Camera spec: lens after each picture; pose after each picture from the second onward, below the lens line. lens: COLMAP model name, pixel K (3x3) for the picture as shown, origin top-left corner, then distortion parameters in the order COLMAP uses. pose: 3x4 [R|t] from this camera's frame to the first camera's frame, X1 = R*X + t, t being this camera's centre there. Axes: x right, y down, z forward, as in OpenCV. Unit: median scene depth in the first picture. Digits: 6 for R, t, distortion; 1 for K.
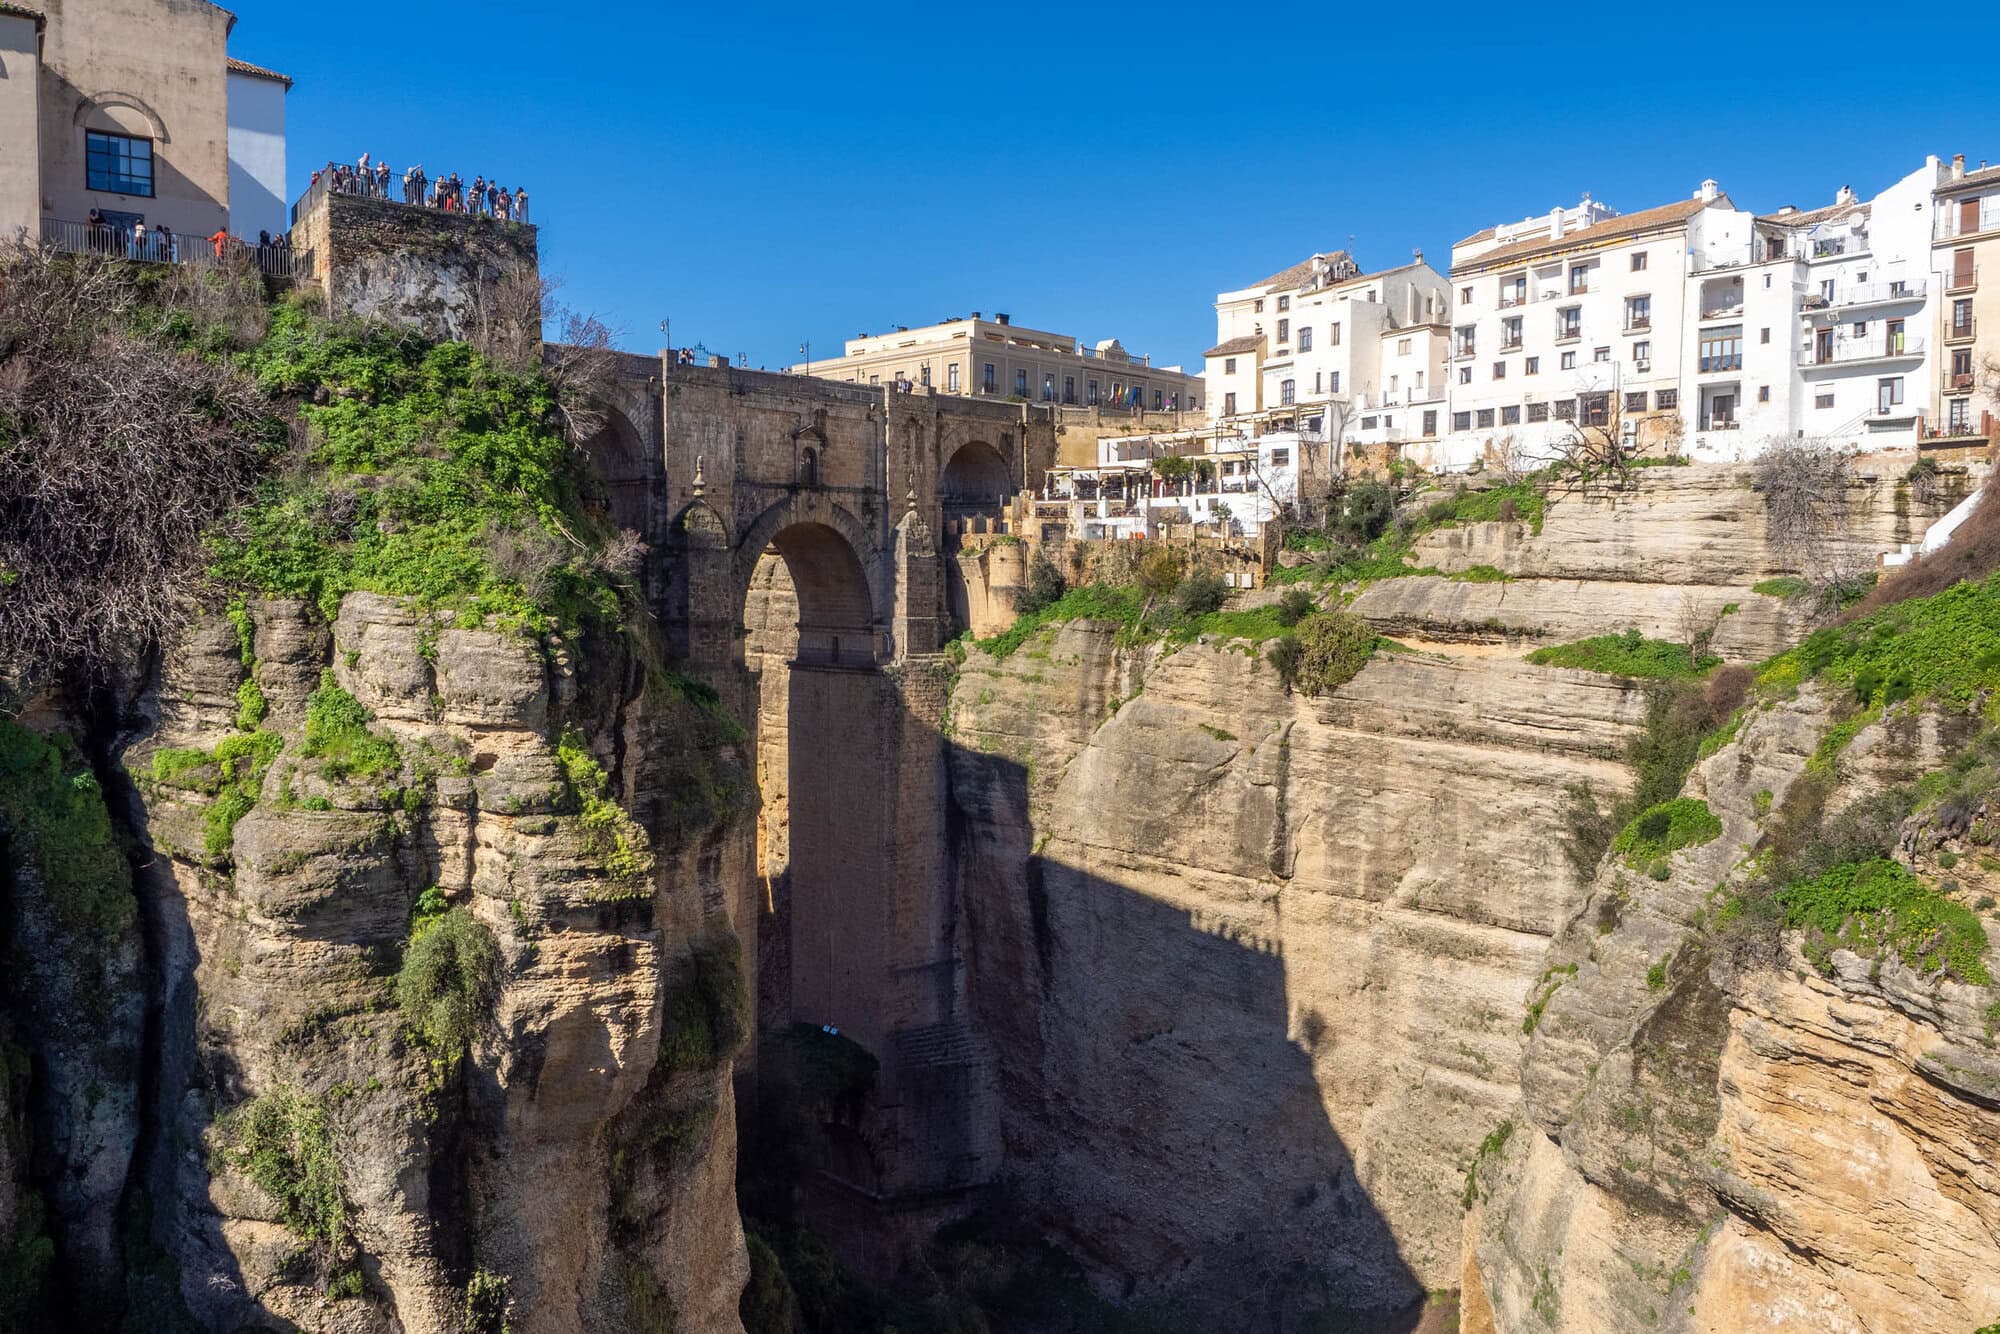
lens RADIAL K [[1504.9, 0, 977.8], [0, 1504.9, 669.6], [0, 0, 1]] dist [0.009374, 0.001928]
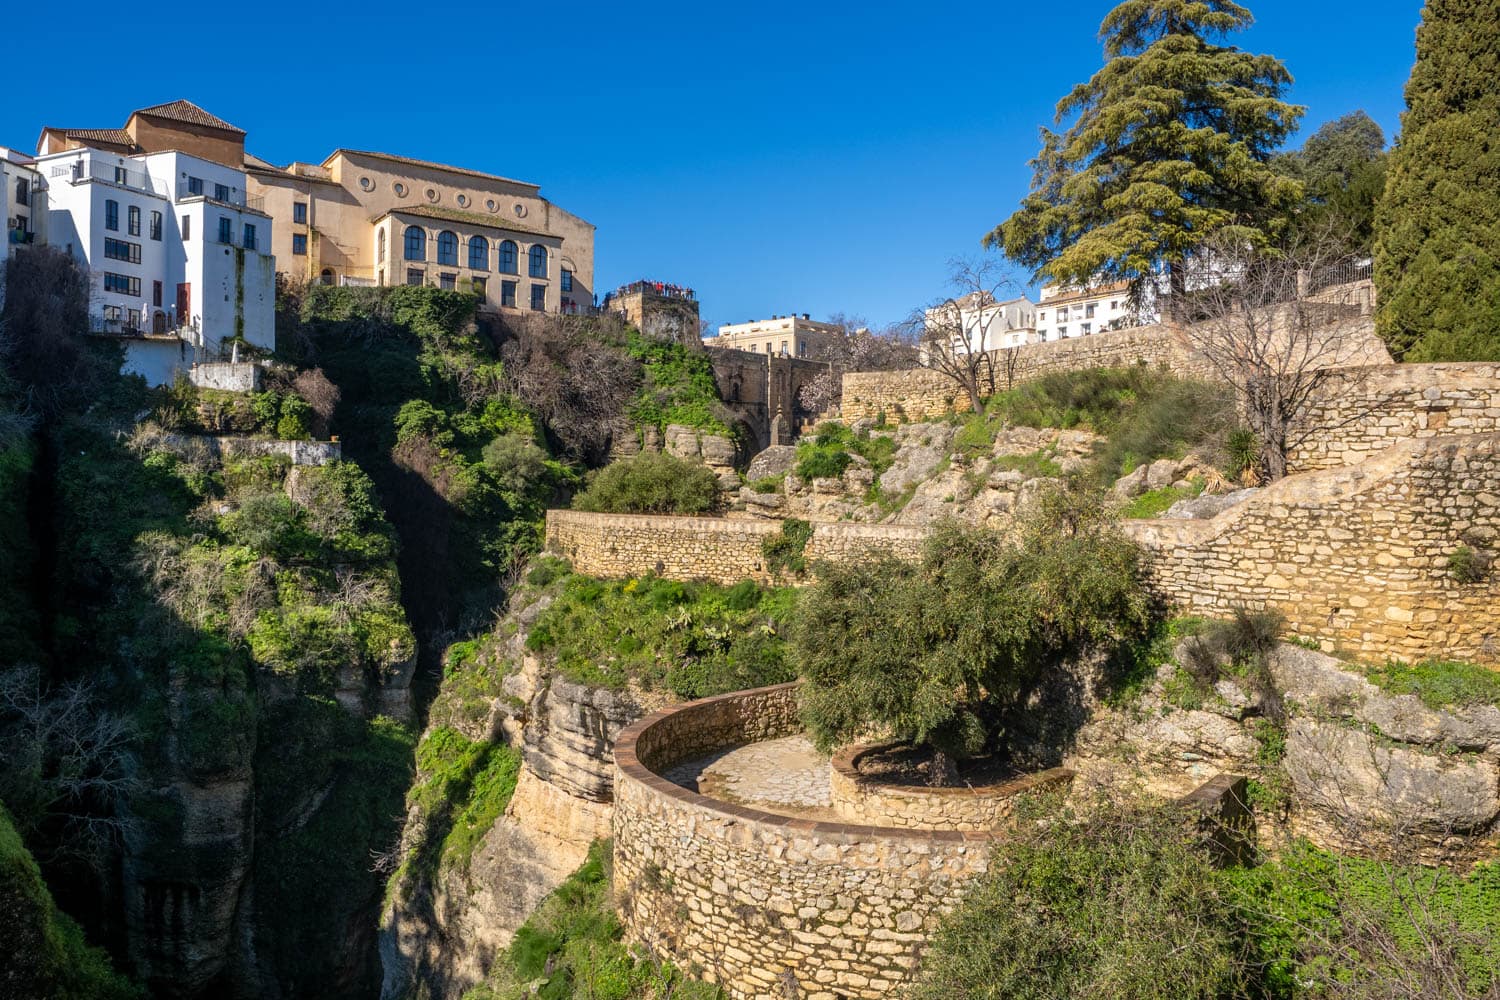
lens RADIAL K [[1101.1, 0, 747.9], [0, 1101.1, 502.2], [0, 0, 1]] dist [-0.000104, -0.005950]
pose [[0.999803, 0.006697, 0.018685, -0.160236], [-0.005856, 0.998984, -0.044684, 0.115778], [-0.018965, 0.044566, 0.998826, -0.701428]]
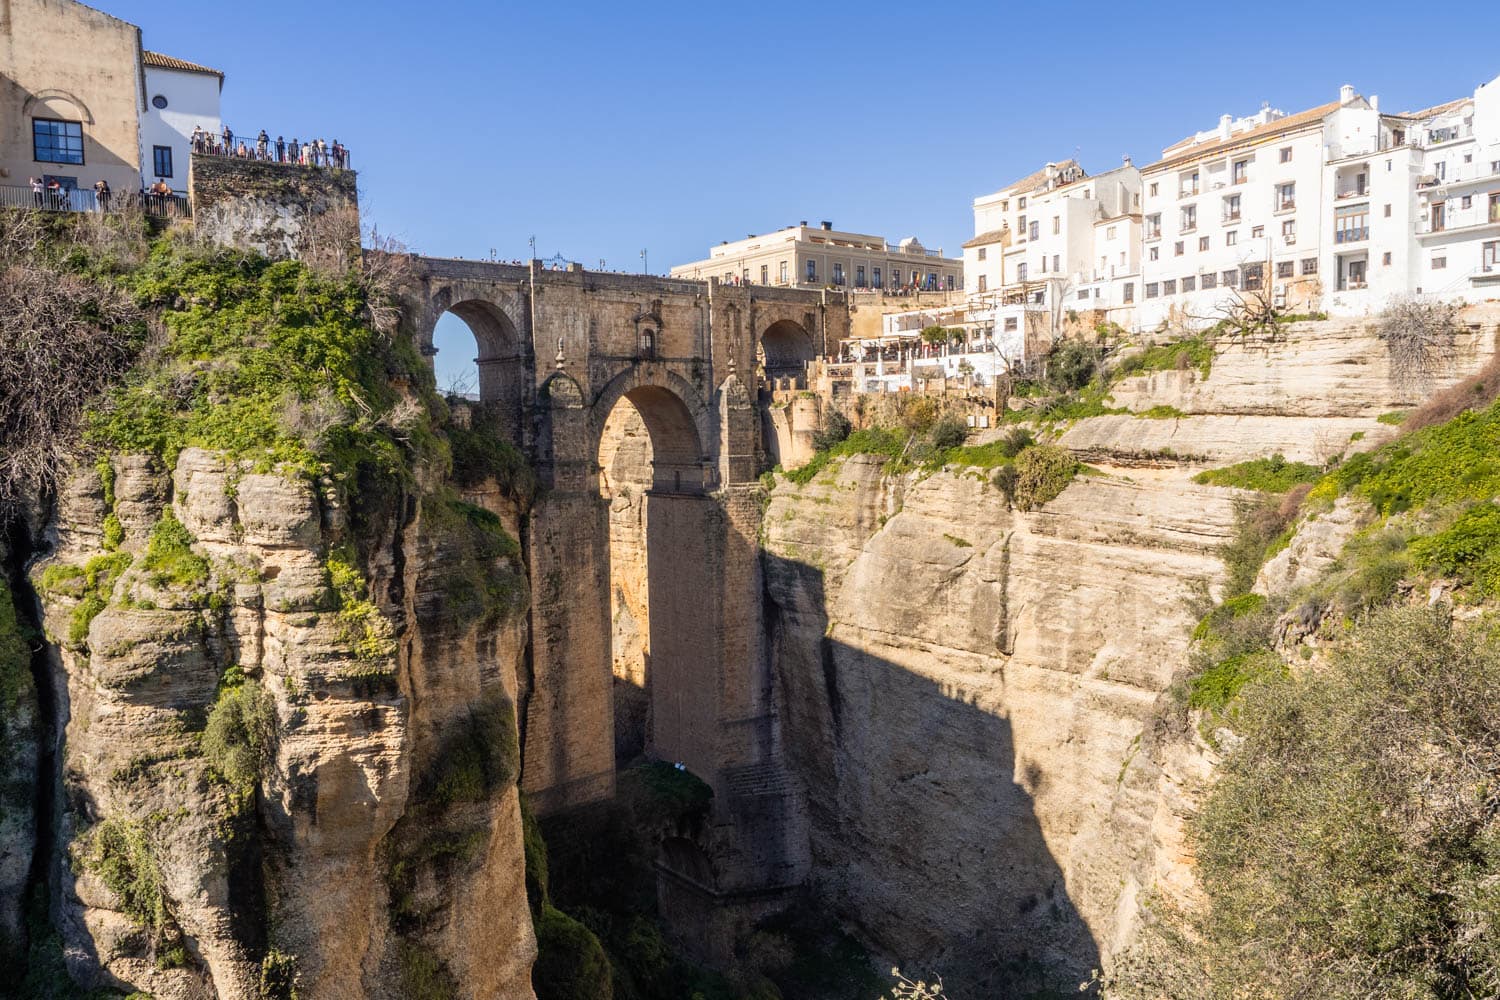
lens RADIAL K [[1128.7, 0, 733.3], [0, 1128.7, 502.0], [0, 0, 1]] dist [0.009374, 0.001928]
pose [[0.992285, -0.014811, -0.123093, 0.108001], [0.015805, 0.999850, 0.007099, -0.001306], [0.122969, -0.008990, 0.992370, 0.026698]]
